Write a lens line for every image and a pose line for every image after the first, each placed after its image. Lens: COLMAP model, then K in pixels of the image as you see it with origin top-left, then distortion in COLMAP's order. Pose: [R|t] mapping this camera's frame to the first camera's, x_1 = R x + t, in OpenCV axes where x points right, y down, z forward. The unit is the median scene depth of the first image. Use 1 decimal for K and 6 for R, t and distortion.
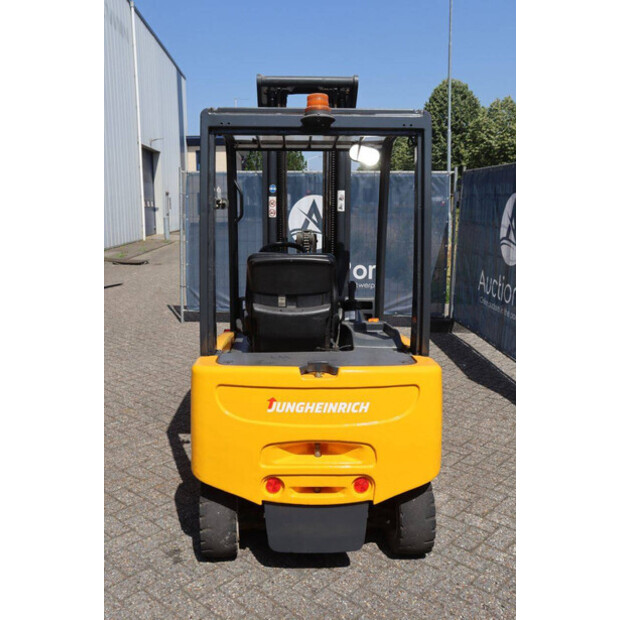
lens RADIAL K [[605.5, 0, 308.5], [0, 605.5, 308.3], [0, 0, 1]] dist [-0.072911, 0.000000]
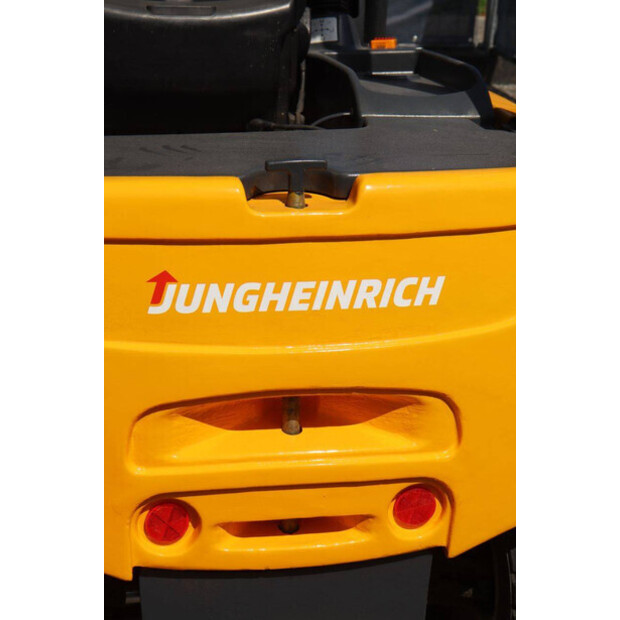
lens RADIAL K [[1383.6, 0, 312.0], [0, 1383.6, 308.4], [0, 0, 1]] dist [0.231758, 0.000000]
pose [[0.988497, -0.034589, 0.147230, -0.075153], [0.005771, 0.981413, 0.191821, 0.017521], [-0.151128, -0.188765, 0.970324, 0.195770]]
